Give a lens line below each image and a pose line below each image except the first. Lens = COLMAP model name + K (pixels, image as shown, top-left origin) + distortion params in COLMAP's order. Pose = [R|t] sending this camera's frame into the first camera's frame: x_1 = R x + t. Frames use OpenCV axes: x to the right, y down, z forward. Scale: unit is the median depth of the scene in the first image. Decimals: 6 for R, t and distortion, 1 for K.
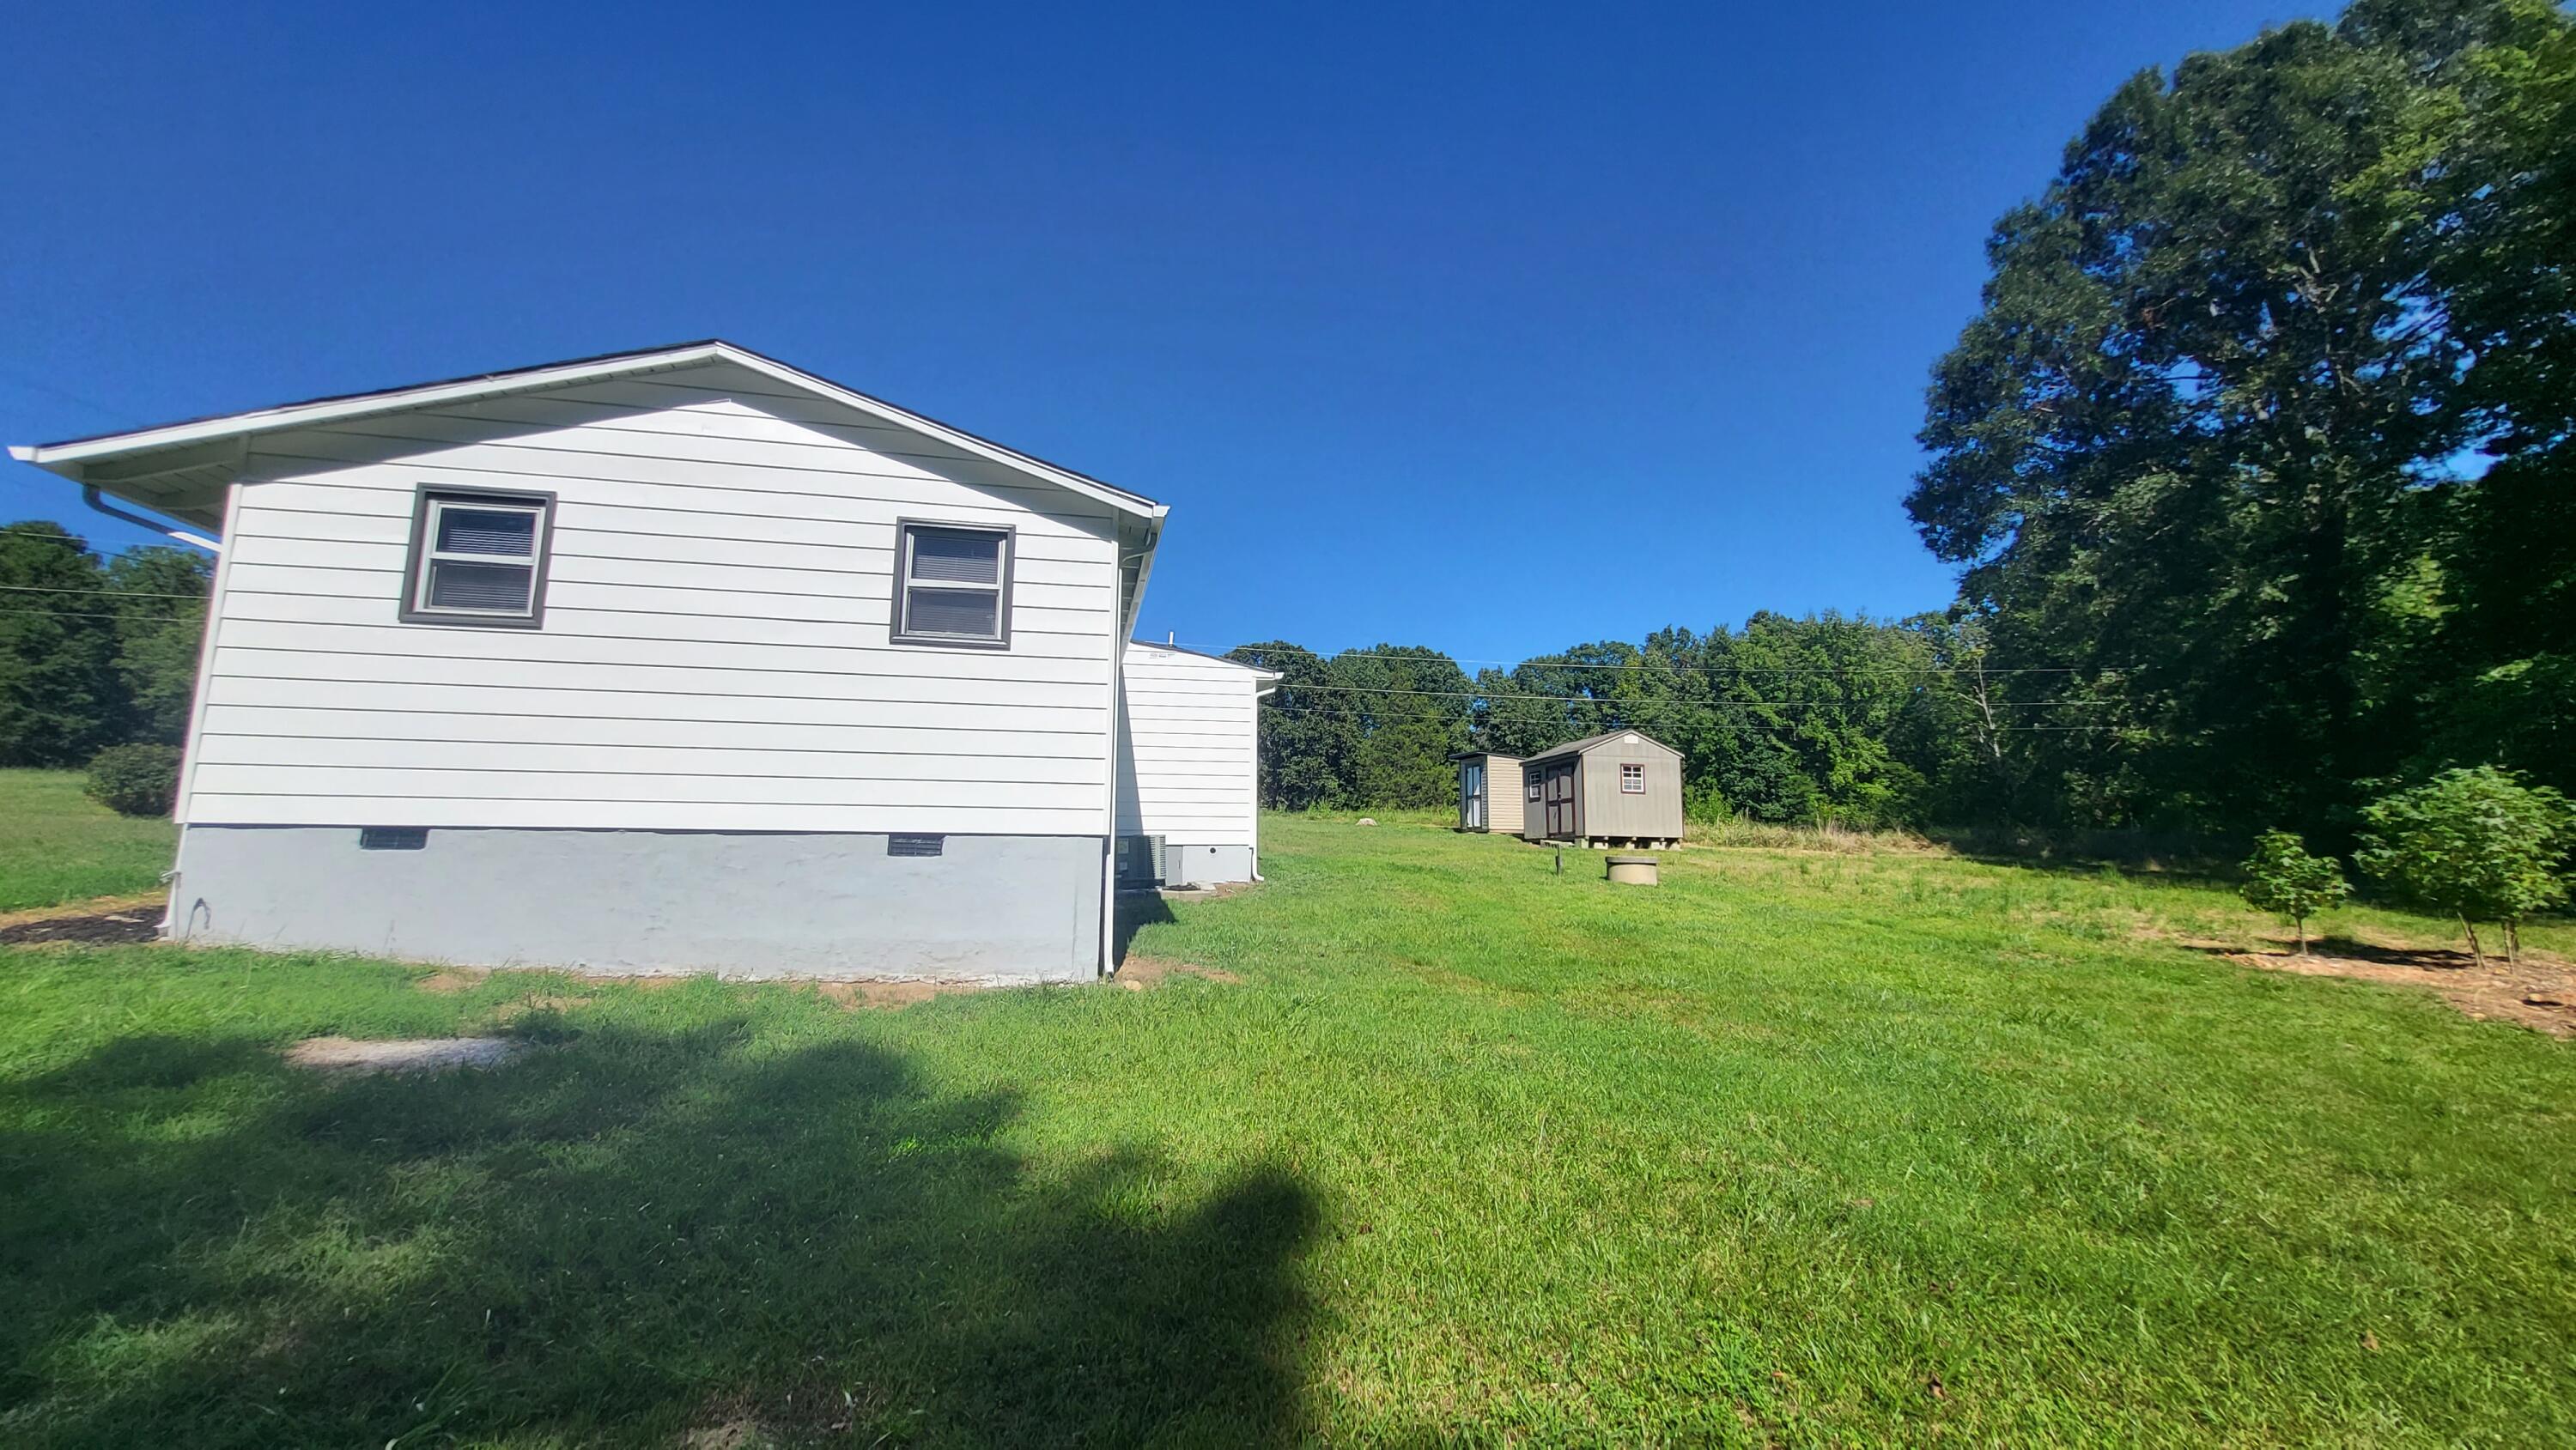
lens RADIAL K [[1012.7, 0, 1294.6], [0, 1012.7, 725.0], [0, 0, 1]] dist [-0.002634, -0.001464]
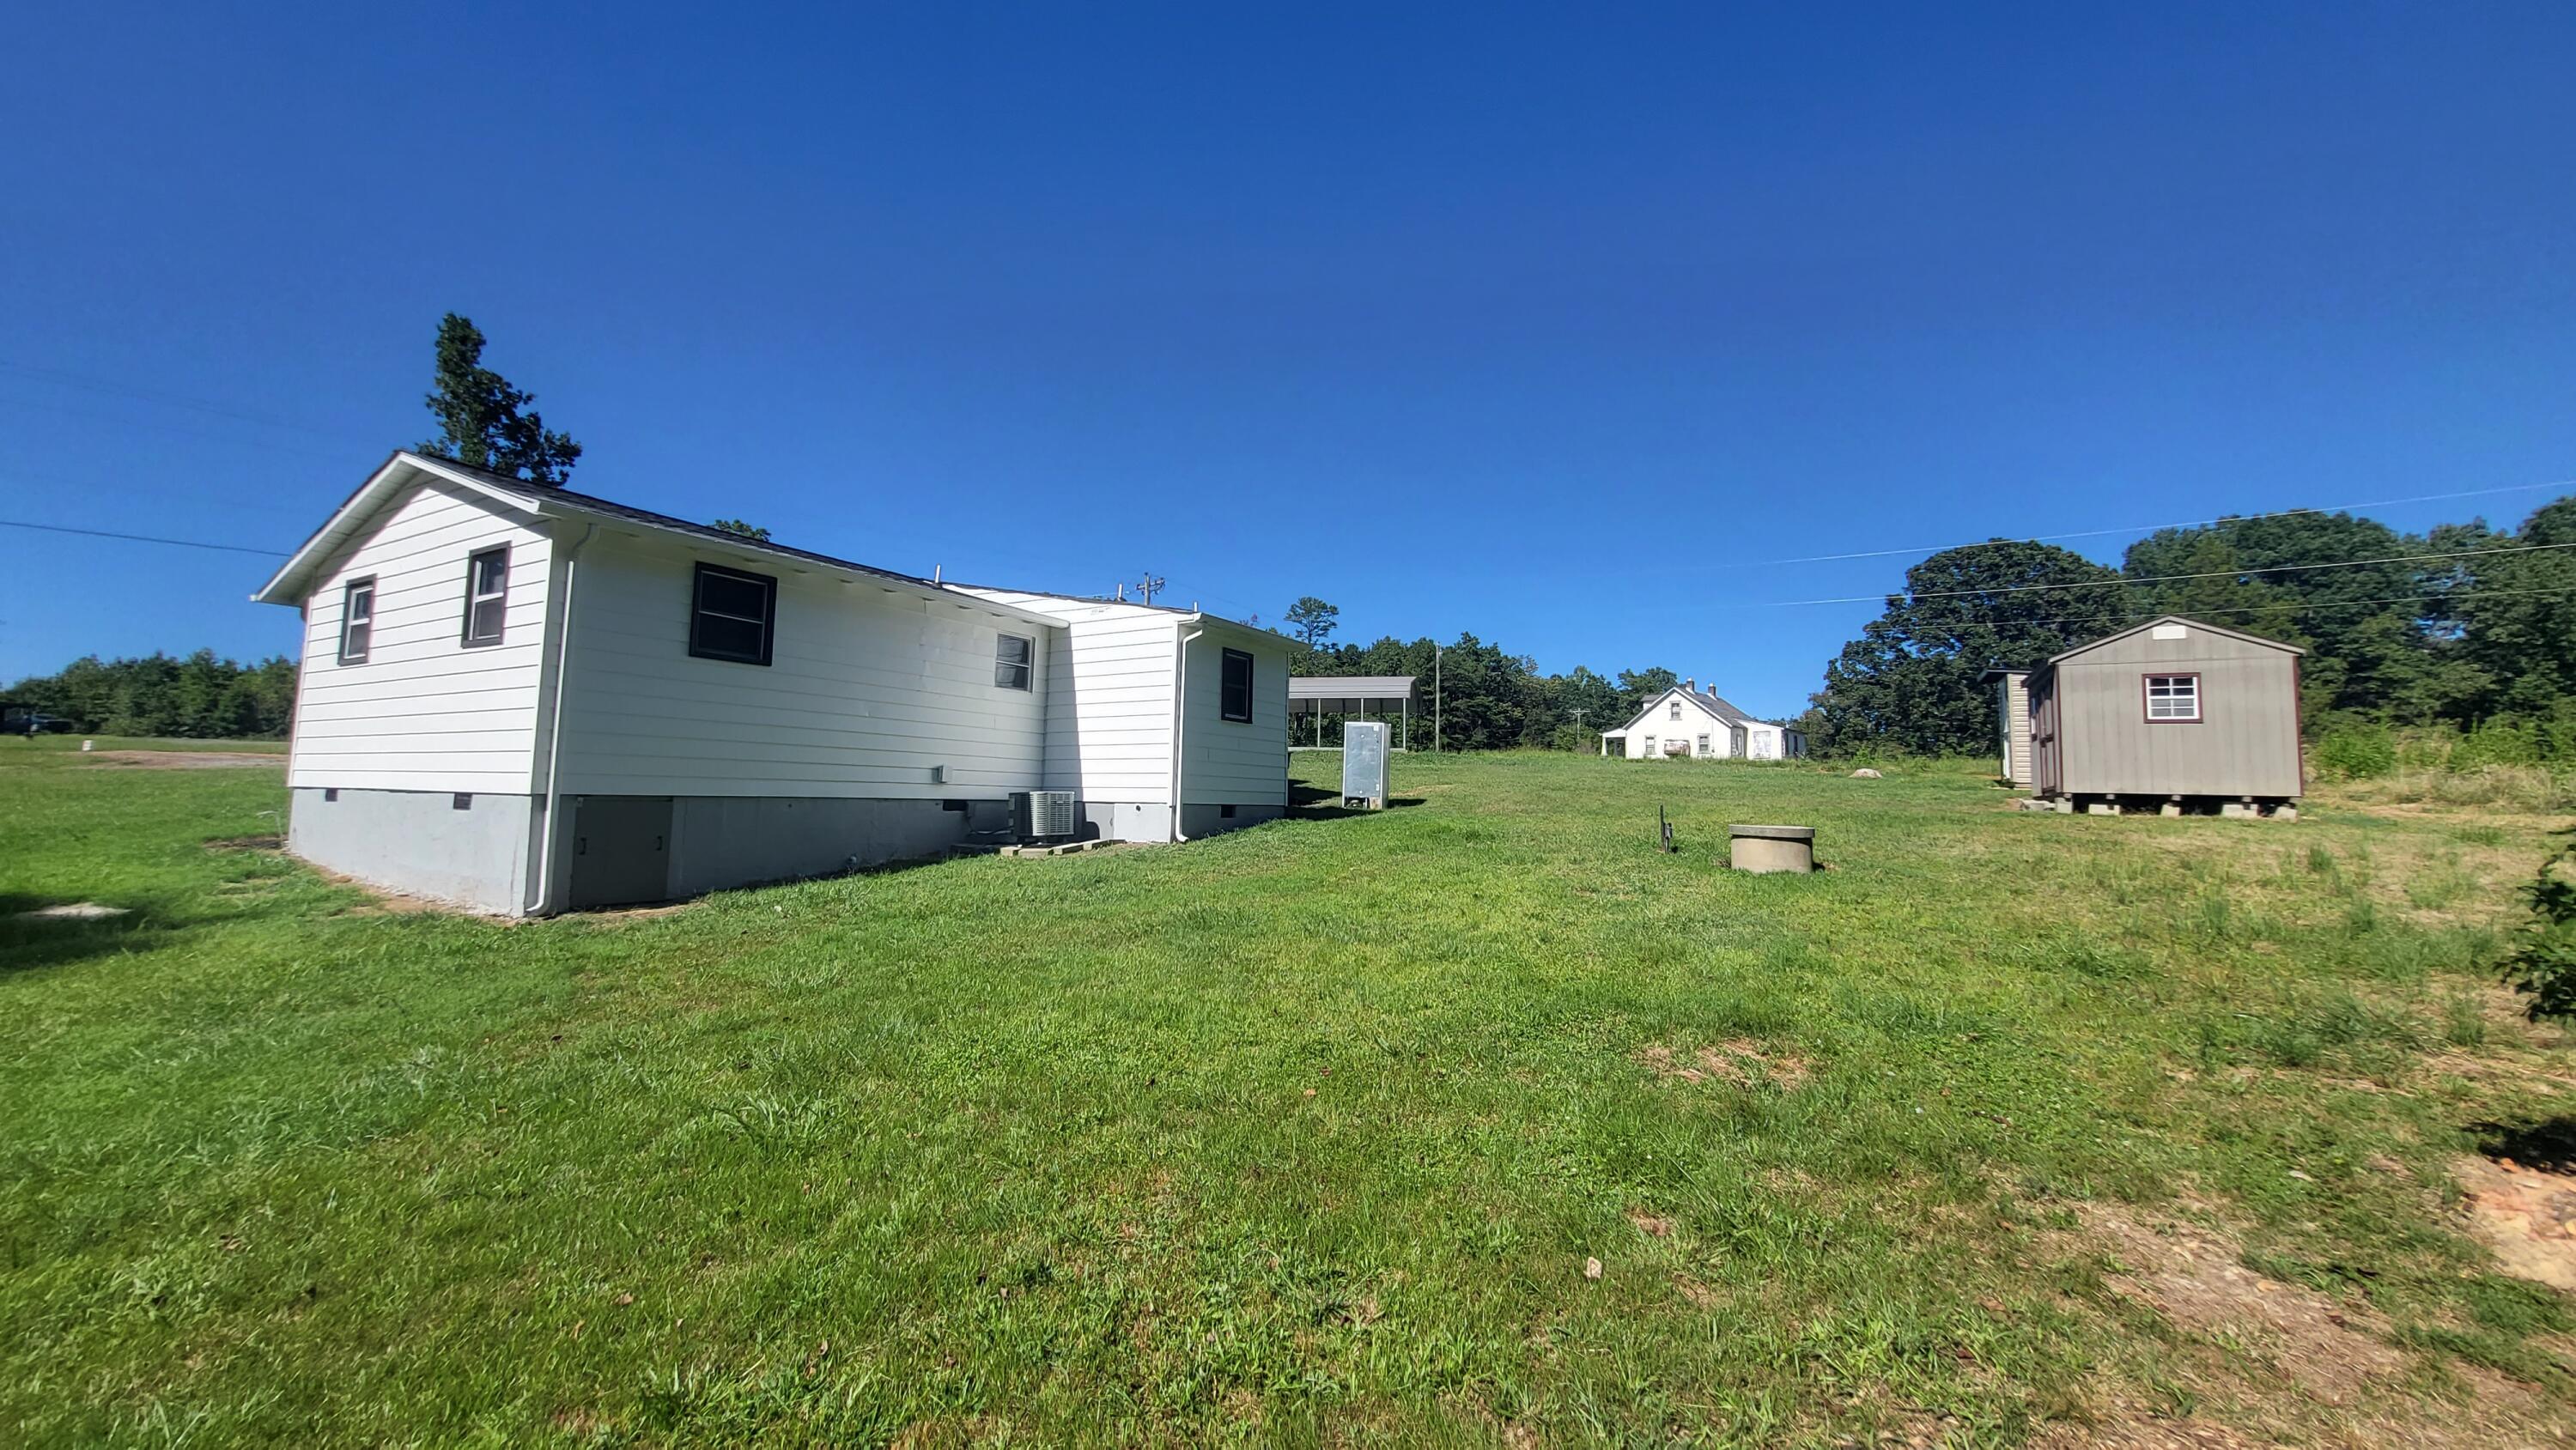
lens RADIAL K [[1012.7, 0, 1290.3], [0, 1012.7, 715.3], [0, 0, 1]] dist [-0.002634, -0.001464]
pose [[0.732215, -0.048958, -0.679312, 0.361710], [0.073248, 0.997289, 0.007077, 0.021379], [0.677124, -0.054940, 0.733815, 0.215543]]
